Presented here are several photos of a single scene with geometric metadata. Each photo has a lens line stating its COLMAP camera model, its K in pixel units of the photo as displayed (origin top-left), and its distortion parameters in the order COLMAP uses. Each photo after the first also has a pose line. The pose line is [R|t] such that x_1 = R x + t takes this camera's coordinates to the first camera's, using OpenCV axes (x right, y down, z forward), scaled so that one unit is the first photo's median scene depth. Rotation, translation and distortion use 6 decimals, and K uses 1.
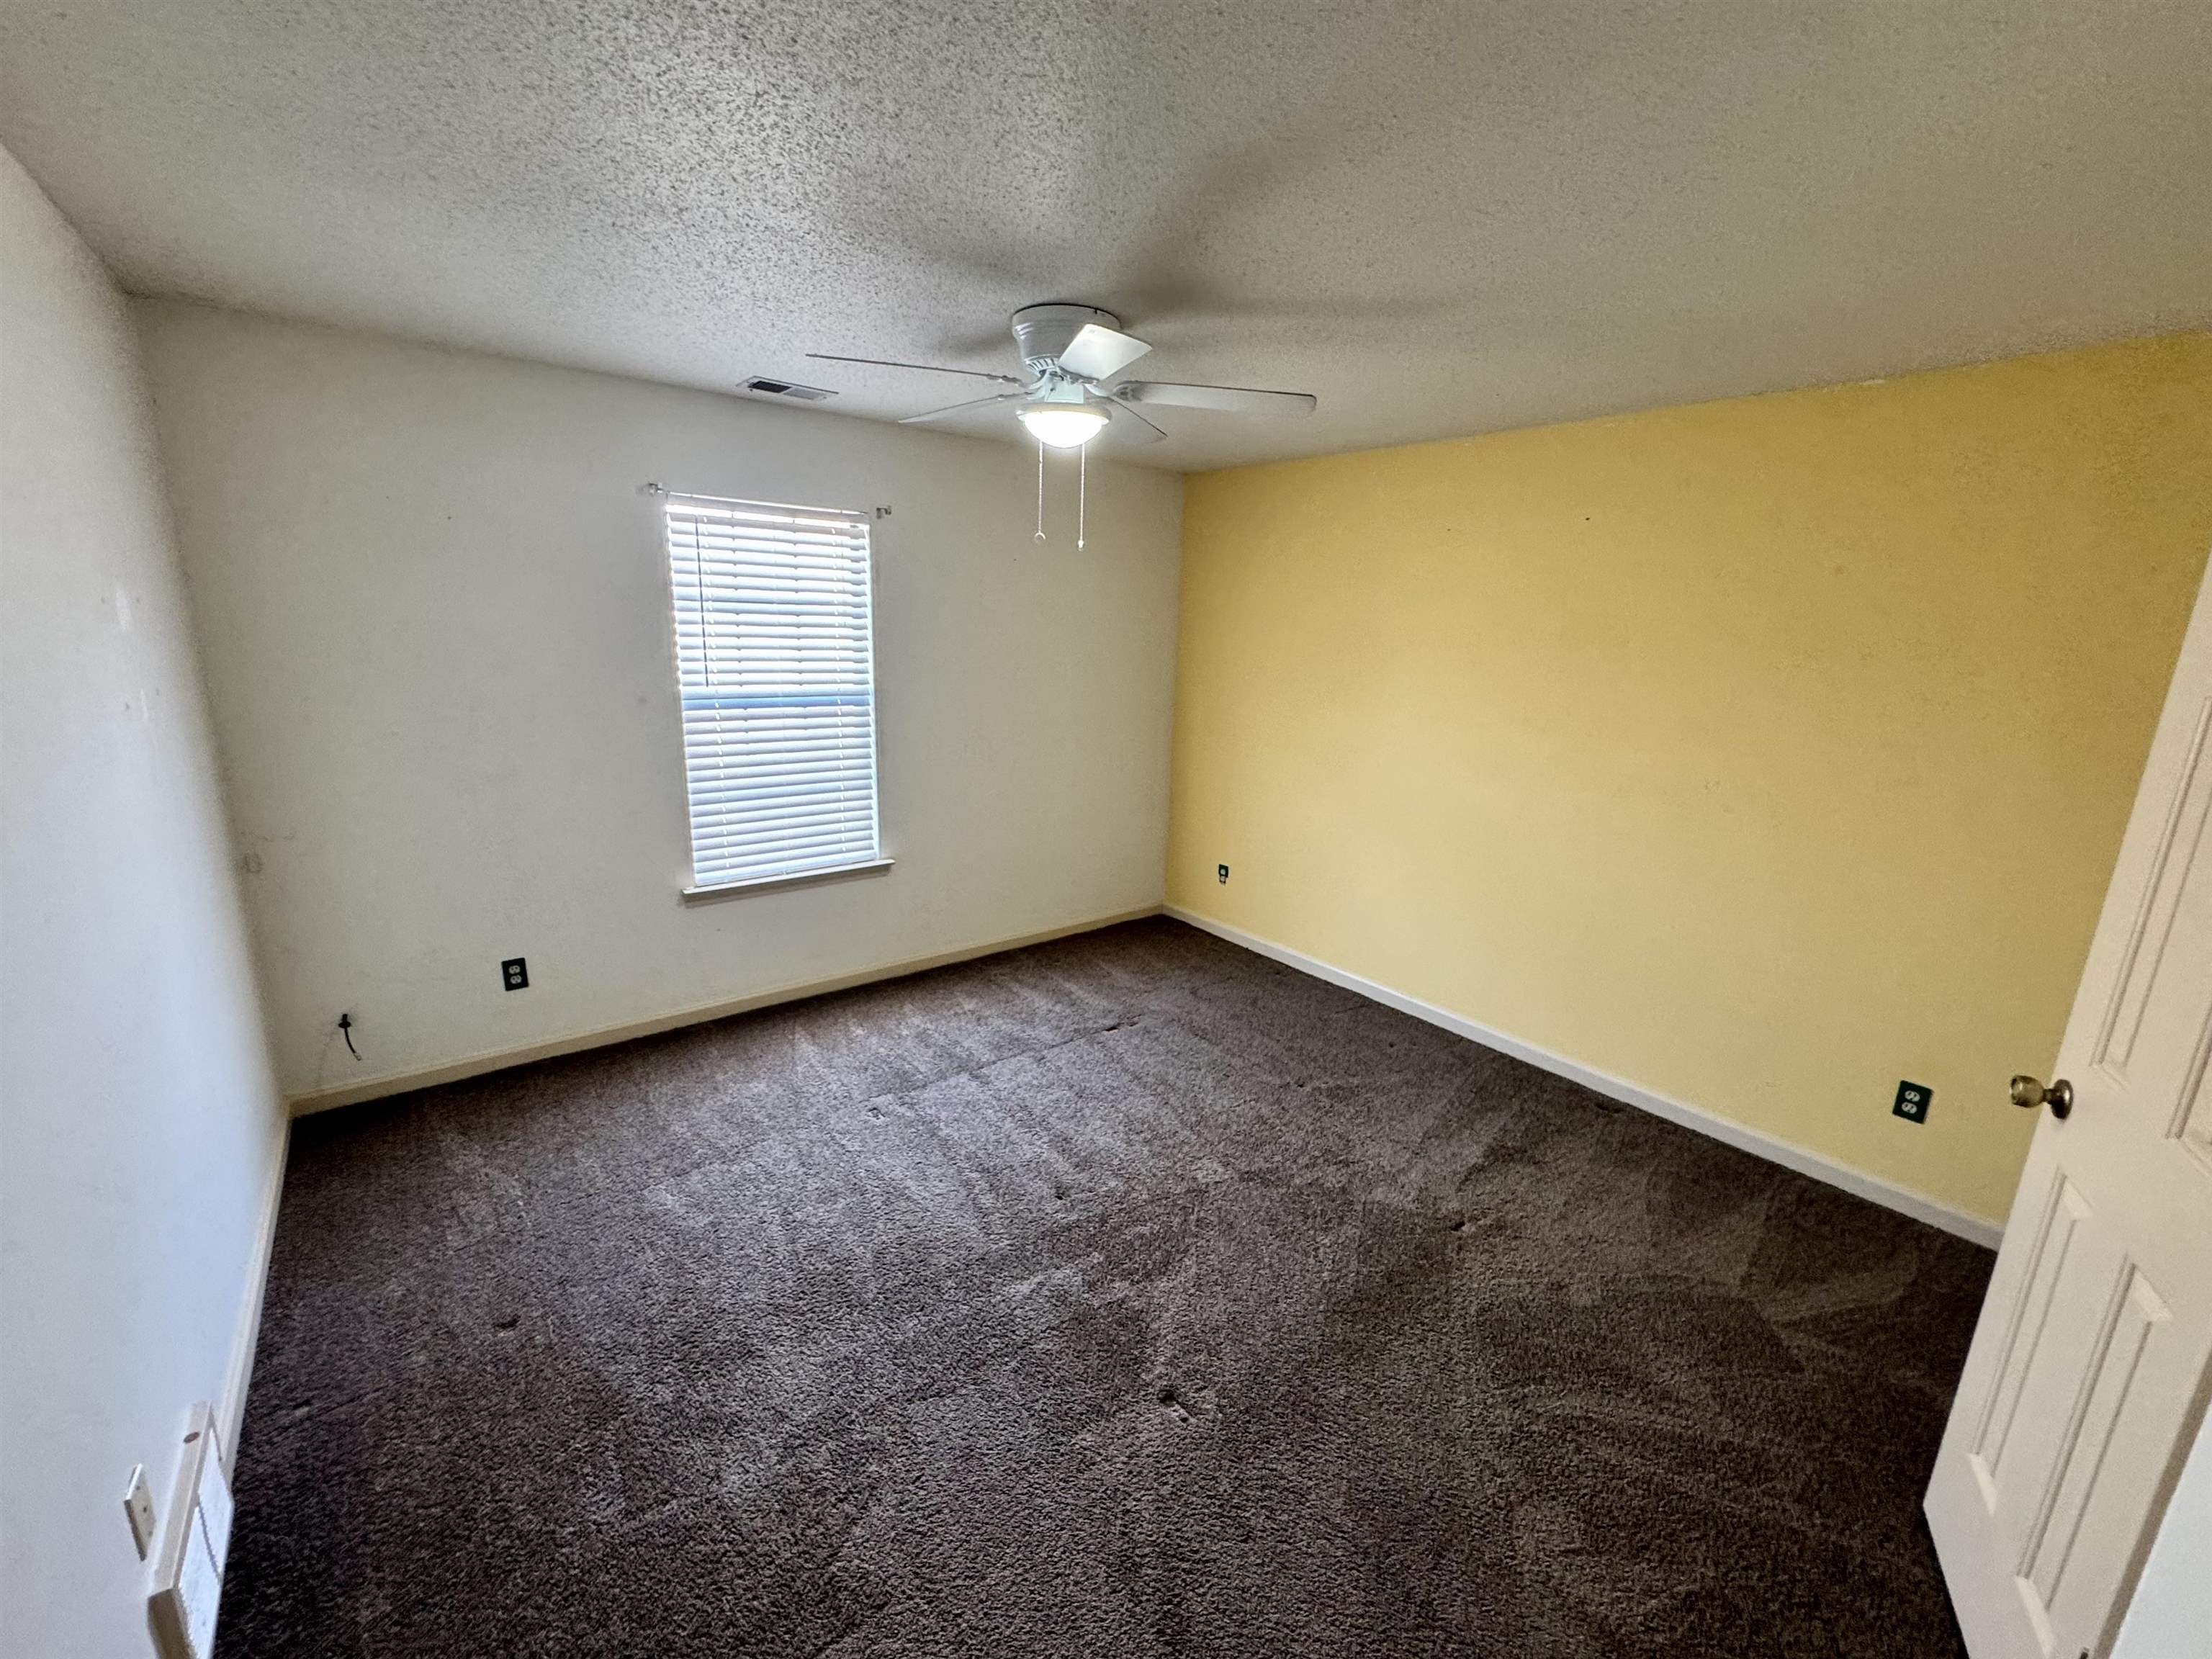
lens RADIAL K [[880.2, 0, 1100.1], [0, 880.2, 831.9], [0, 0, 1]] dist [-0.008860, 0.000017]
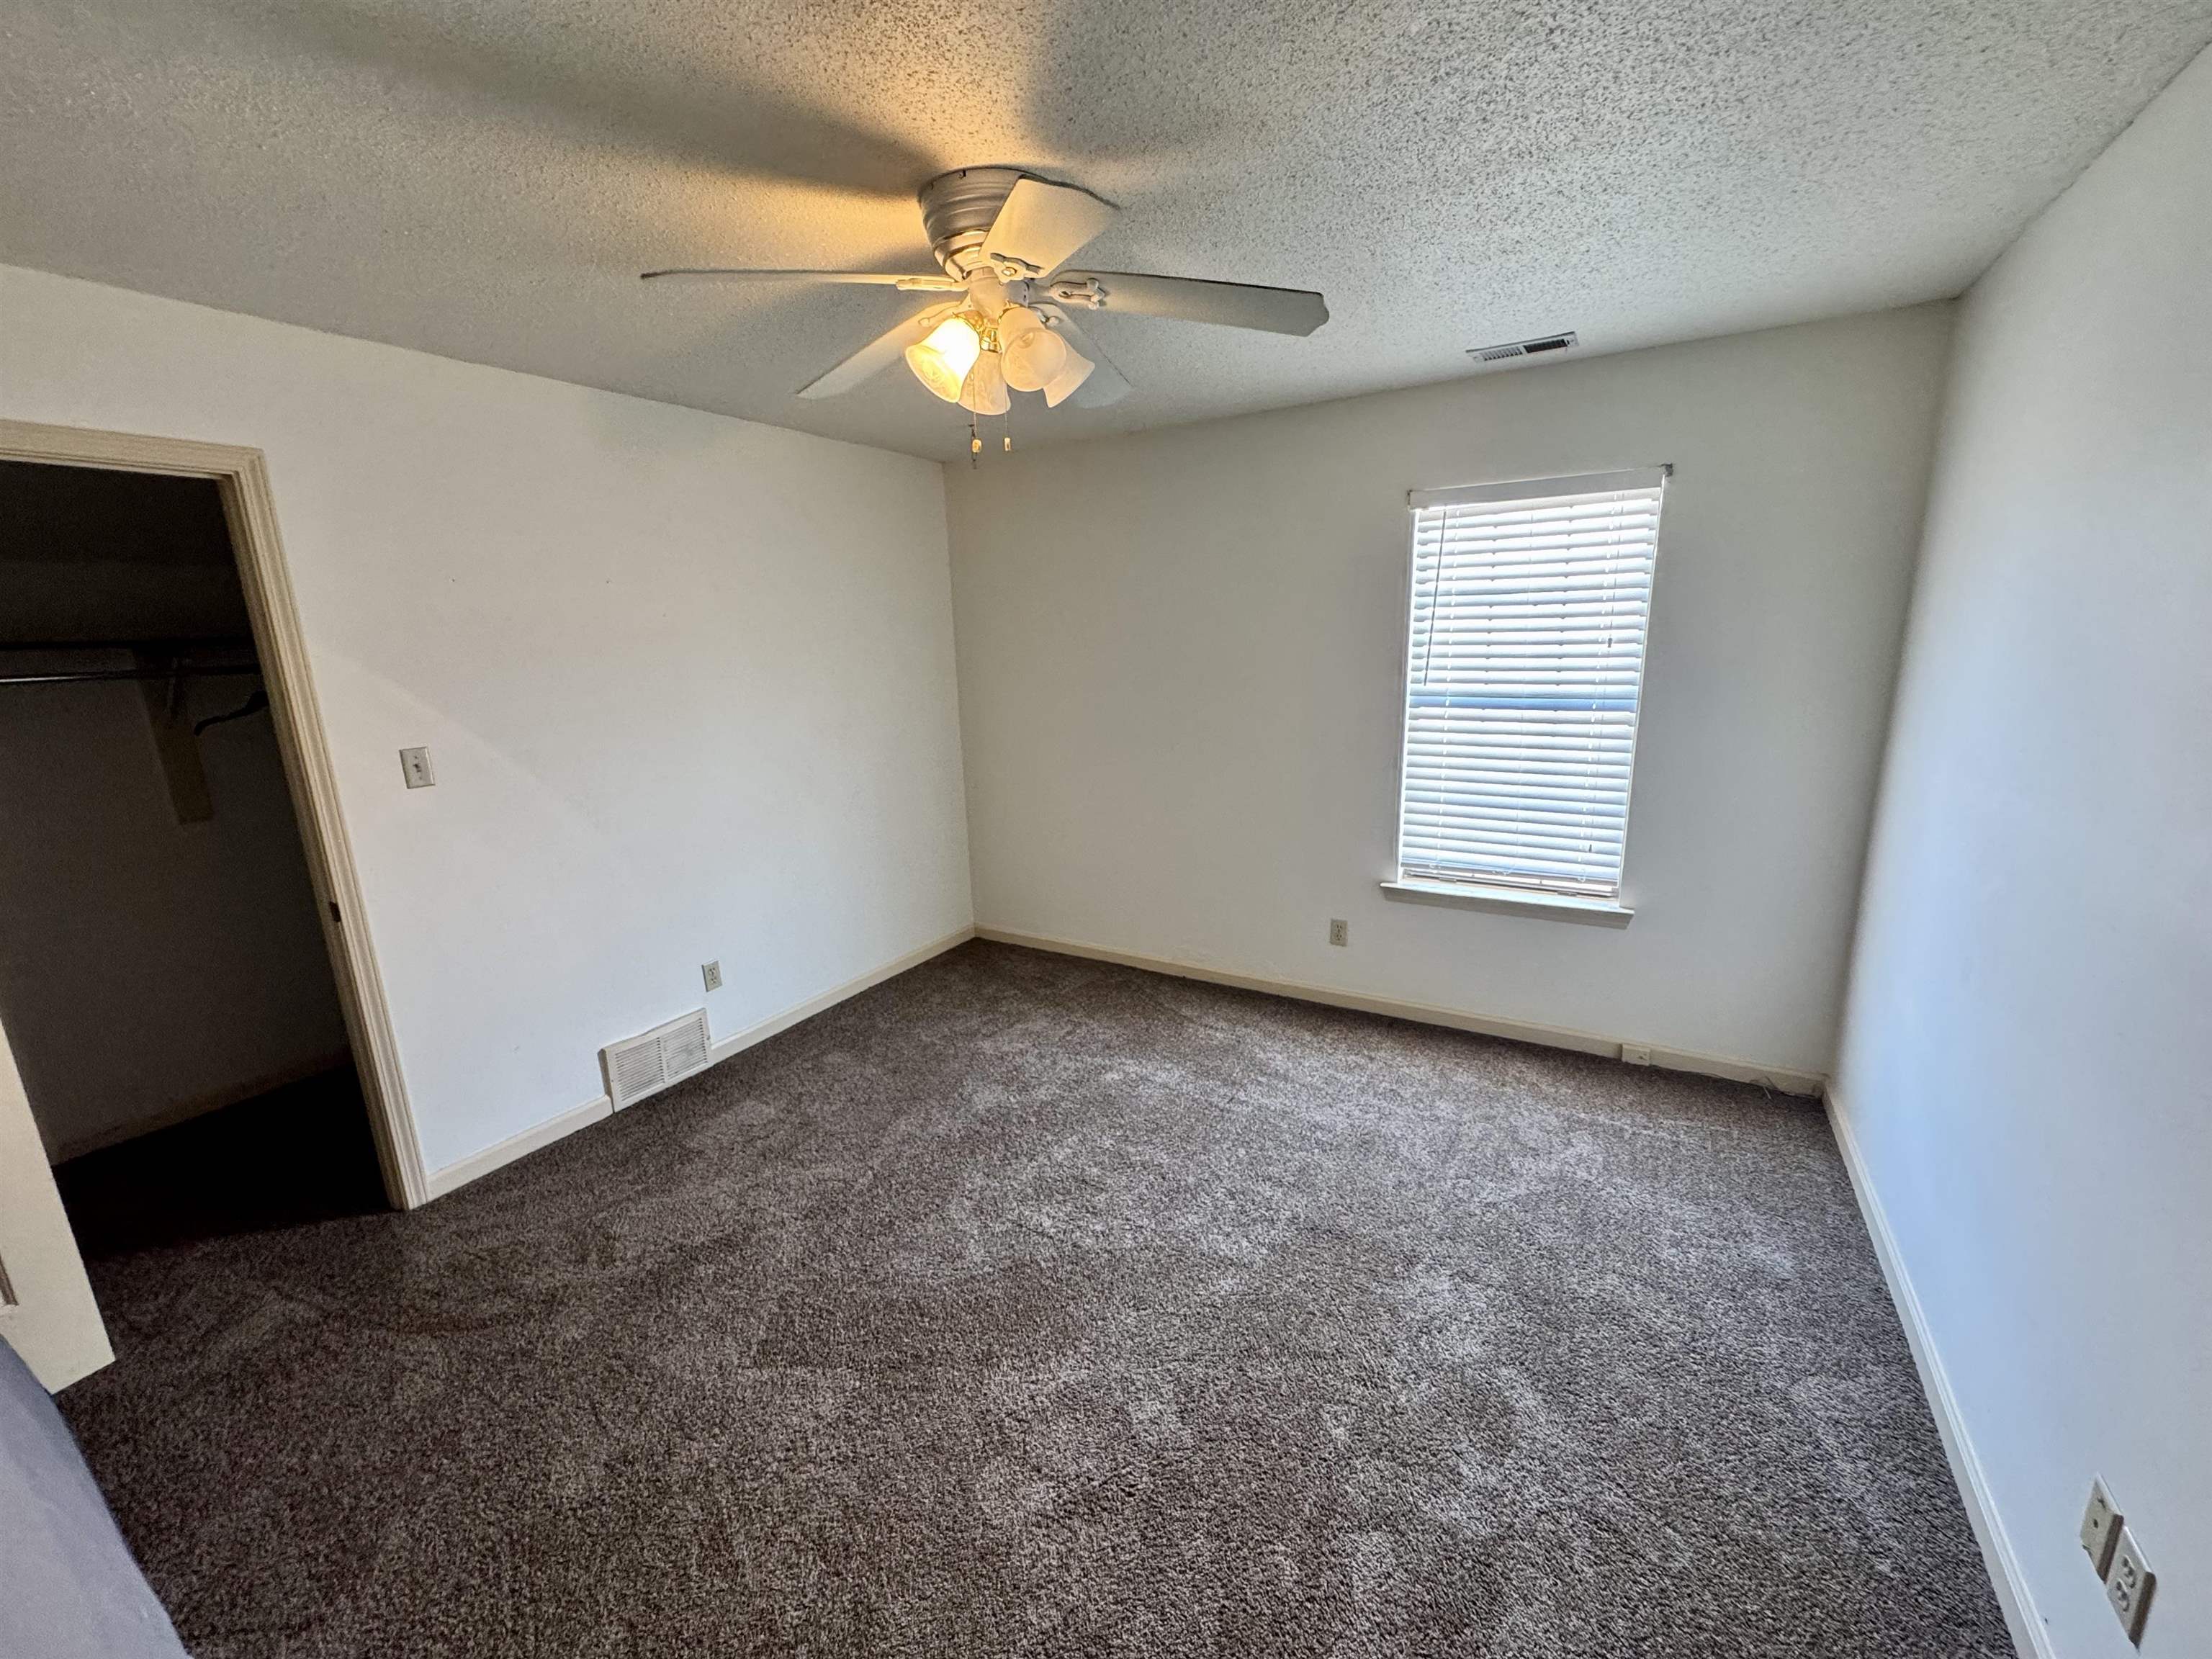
lens RADIAL K [[880.2, 0, 1104.6], [0, 880.2, 828.0], [0, 0, 1]] dist [-0.008860, 0.000017]
pose [[0.351557, 0.168239, -0.920925, 0.350383], [-0.171623, 0.978630, 0.113265, -0.055549], [0.920301, 0.118233, 0.372918, 0.312492]]
